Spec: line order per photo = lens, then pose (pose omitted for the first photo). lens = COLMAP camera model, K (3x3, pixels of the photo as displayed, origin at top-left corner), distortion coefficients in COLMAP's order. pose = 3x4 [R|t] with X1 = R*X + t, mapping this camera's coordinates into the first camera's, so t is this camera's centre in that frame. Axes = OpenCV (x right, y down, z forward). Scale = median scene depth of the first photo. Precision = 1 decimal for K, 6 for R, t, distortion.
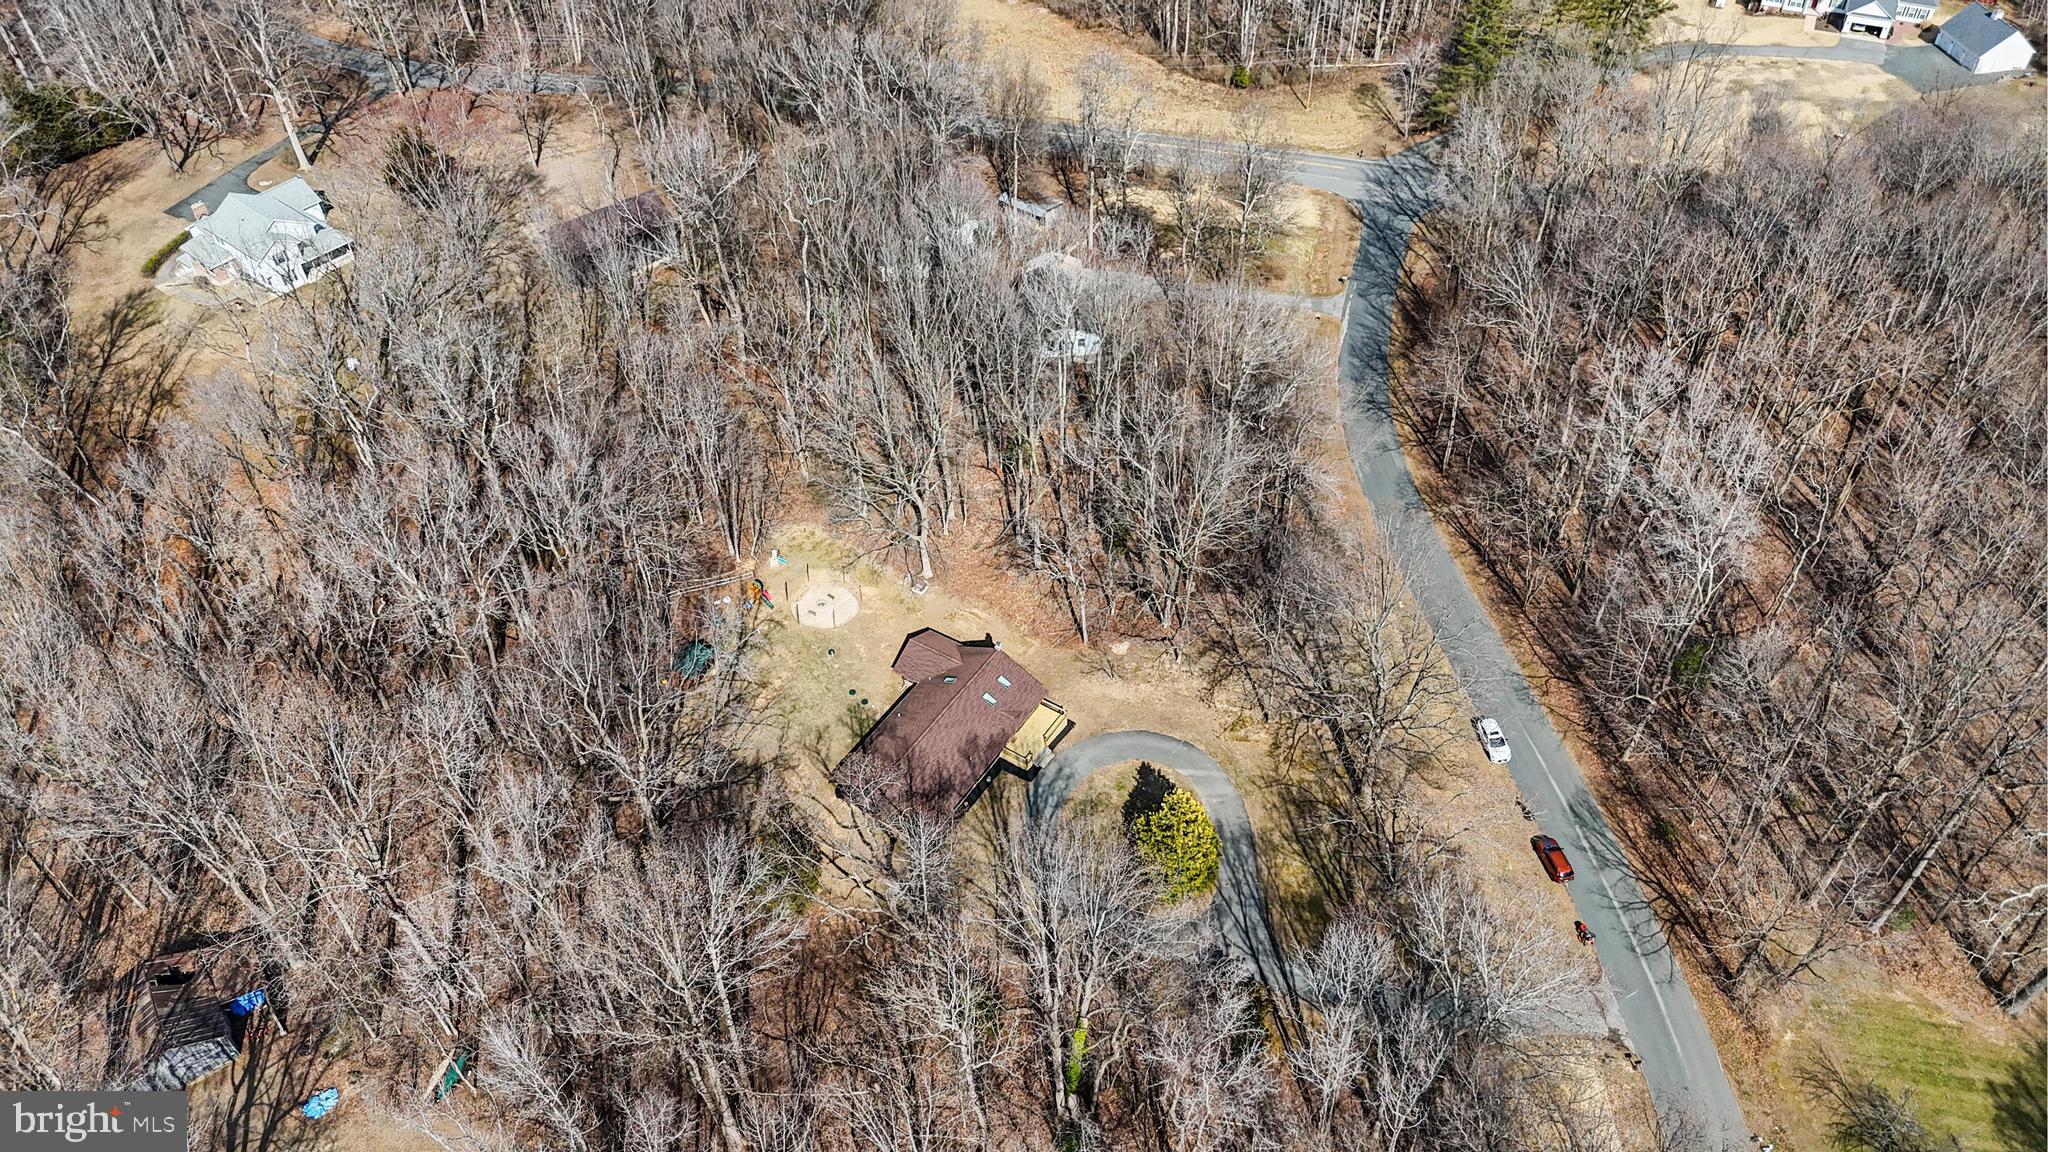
lens RADIAL K [[1521.1, 0, 1016.4], [0, 1521.1, 572.5], [0, 0, 1]] dist [0.087957, -0.088539]
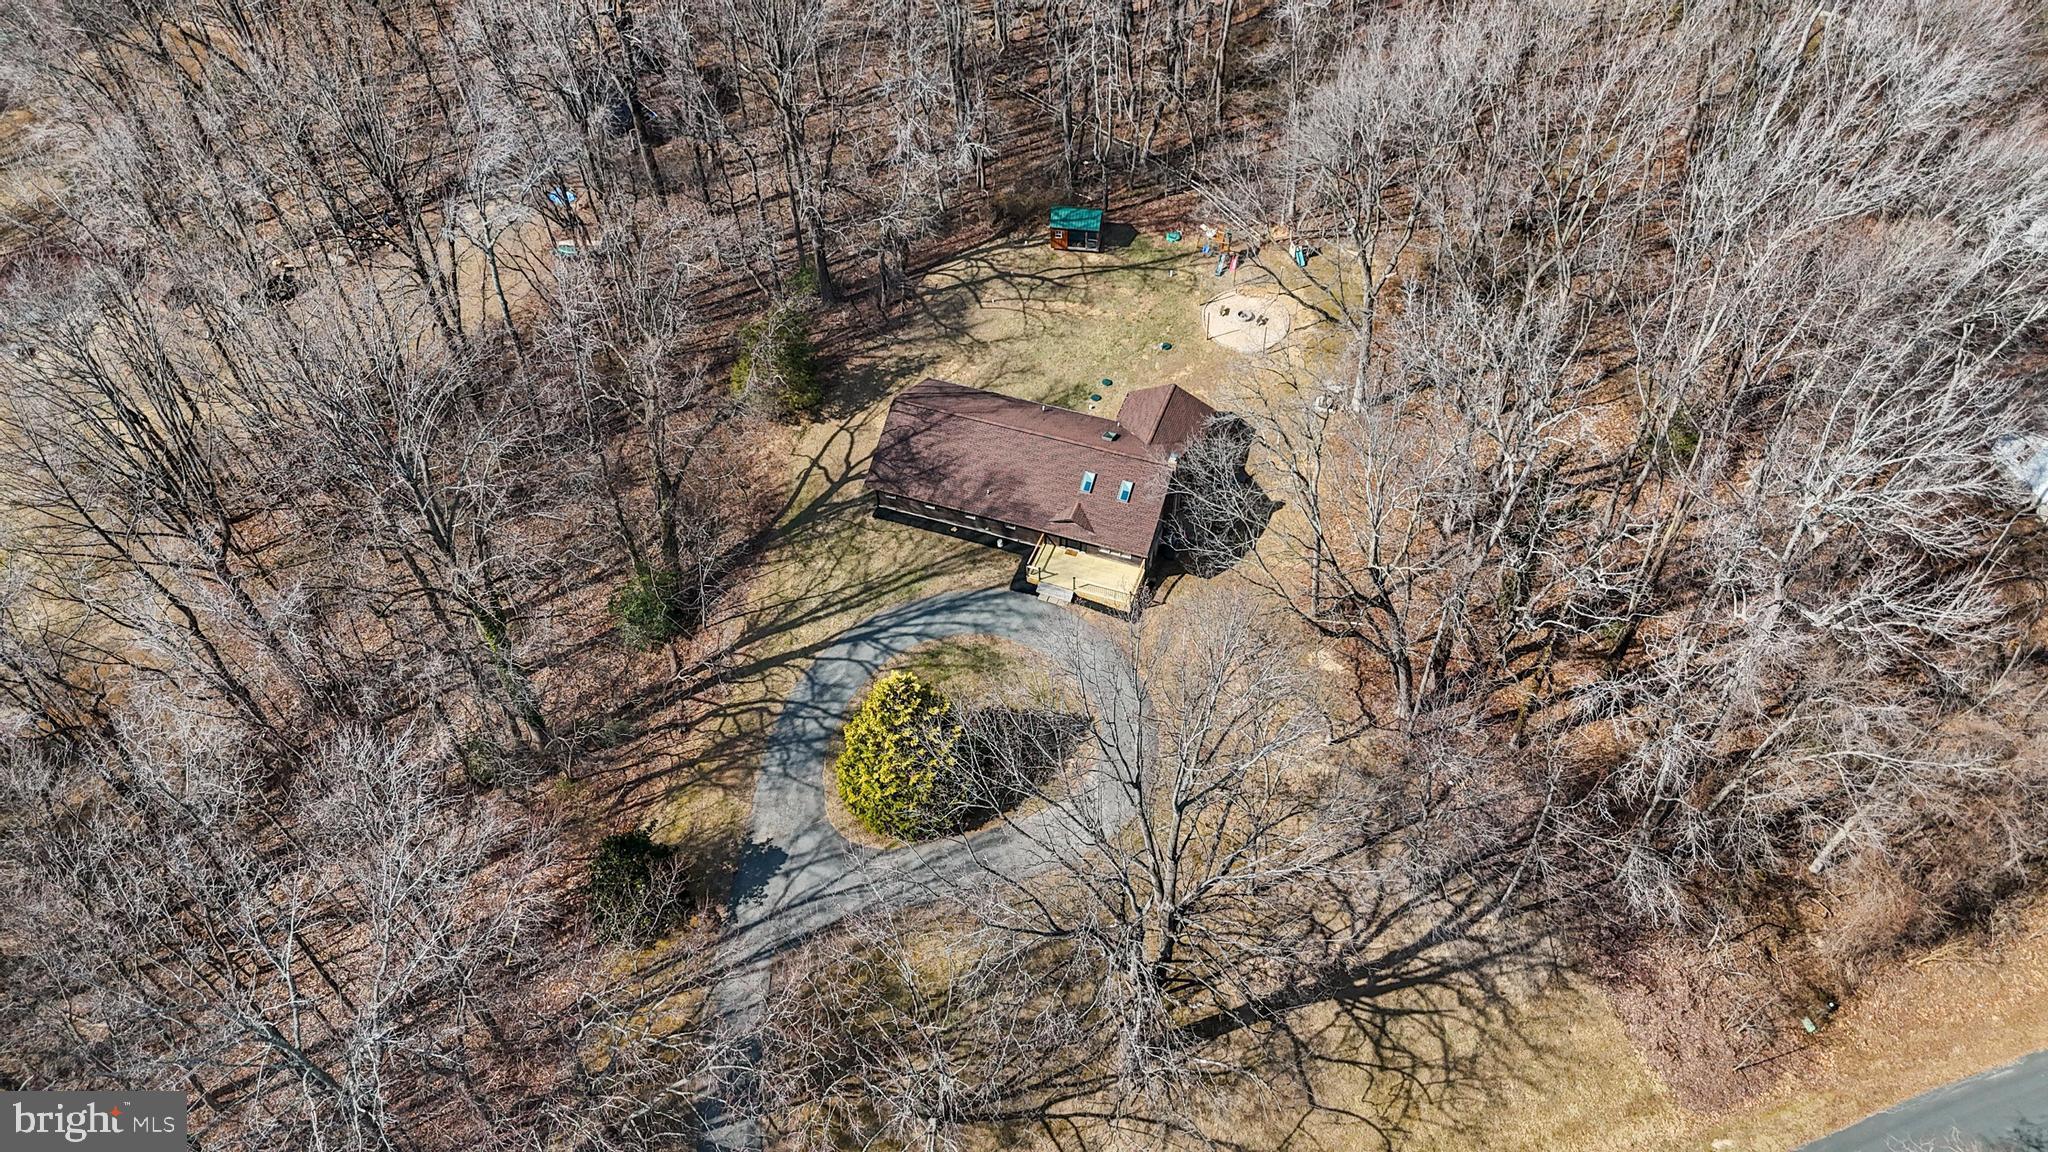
lens RADIAL K [[1521.1, 0, 1028.1], [0, 1521.1, 581.6], [0, 0, 1]] dist [0.087957, -0.088539]
pose [[0.222271, 0.747183, -0.626349, 0.437502], [-0.674757, 0.581604, 0.454356, -0.182783], [0.703774, 0.321644, 0.633441, 0.559762]]
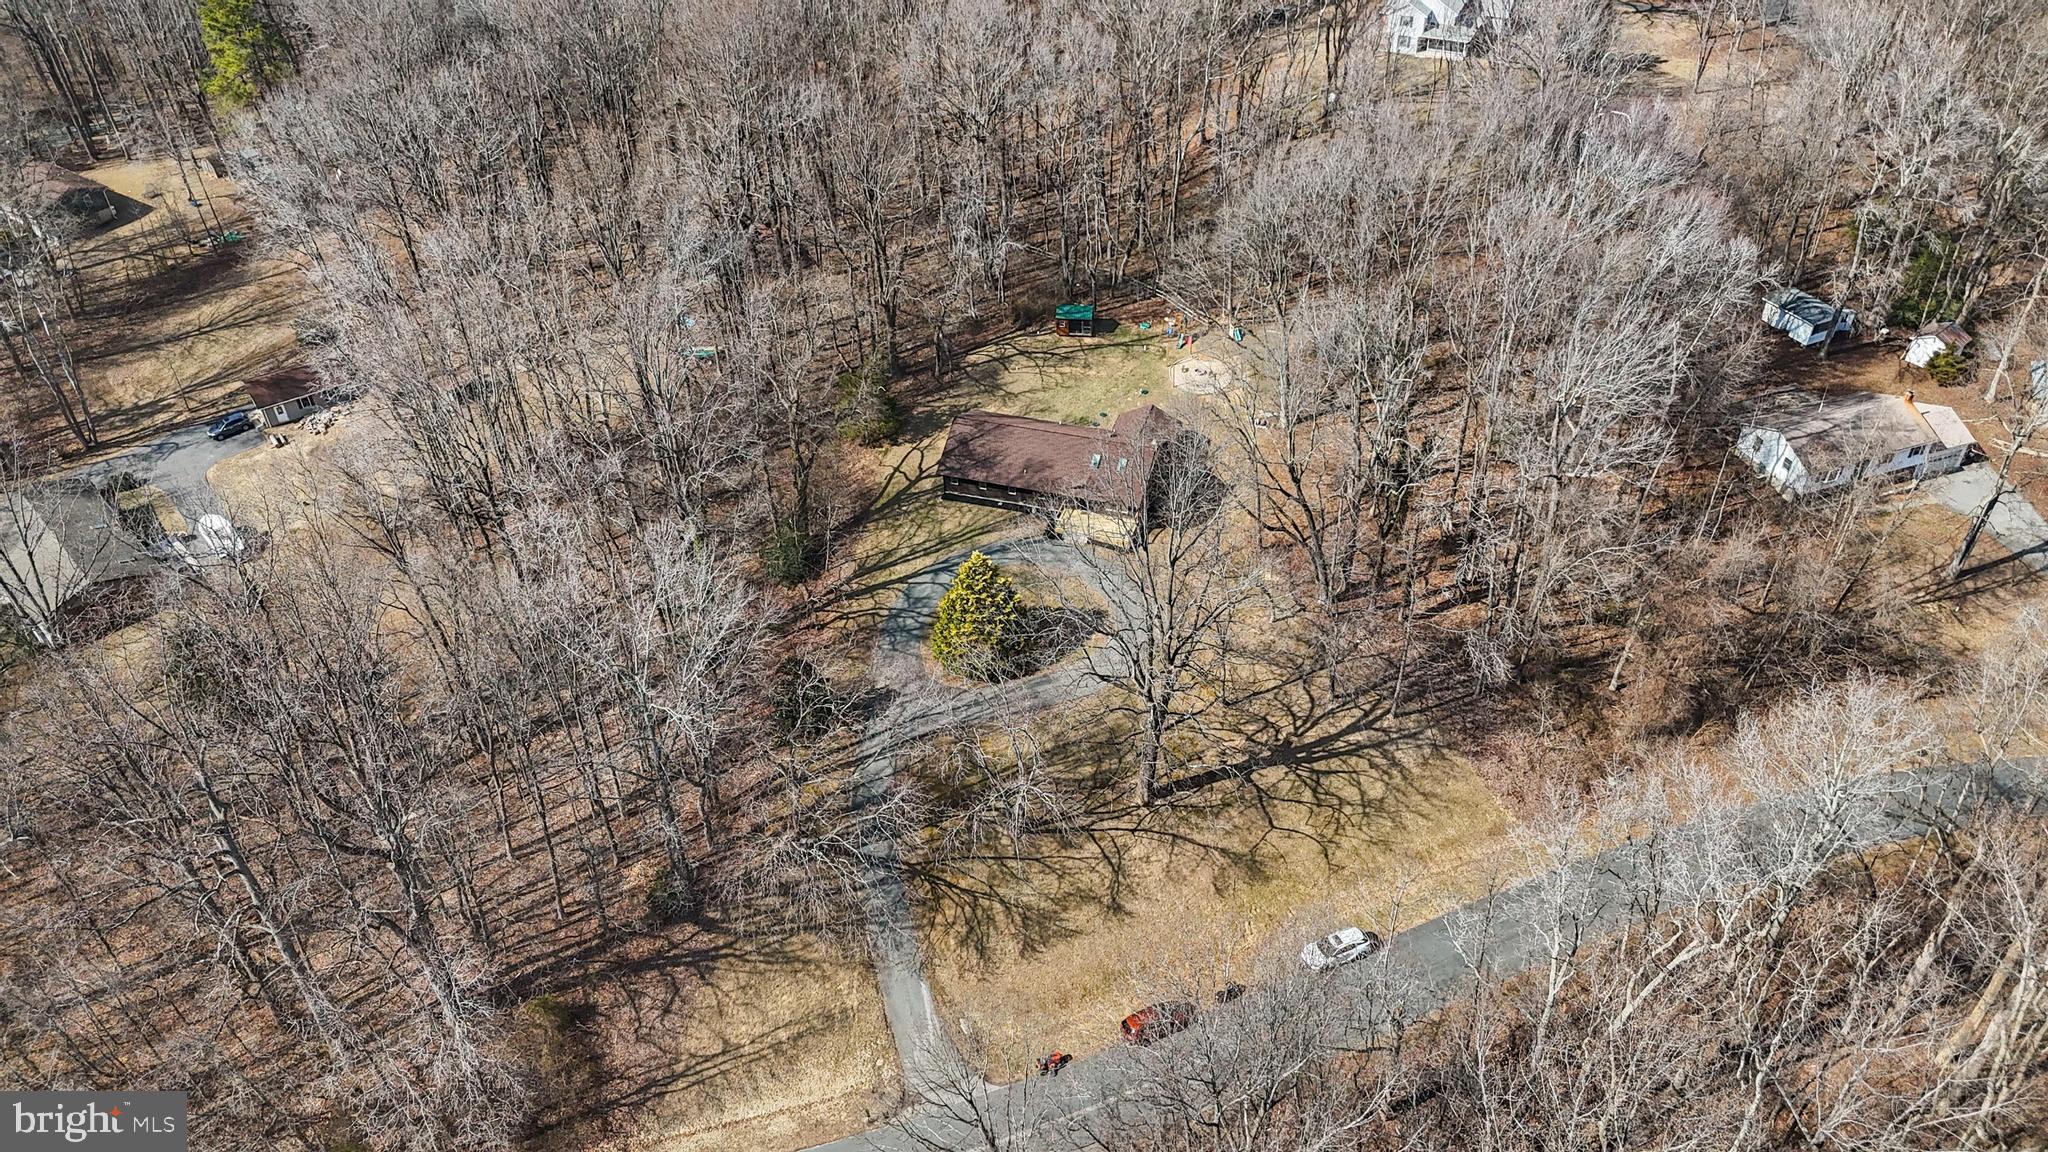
lens RADIAL K [[1521.1, 0, 1027.7], [0, 1521.1, 566.7], [0, 0, 1]] dist [0.087957, -0.088539]
pose [[0.256928, 0.612102, -0.747876, 0.740017], [-0.663347, 0.674469, 0.324133, -0.157569], [0.702822, 0.412823, 0.579326, 0.430621]]
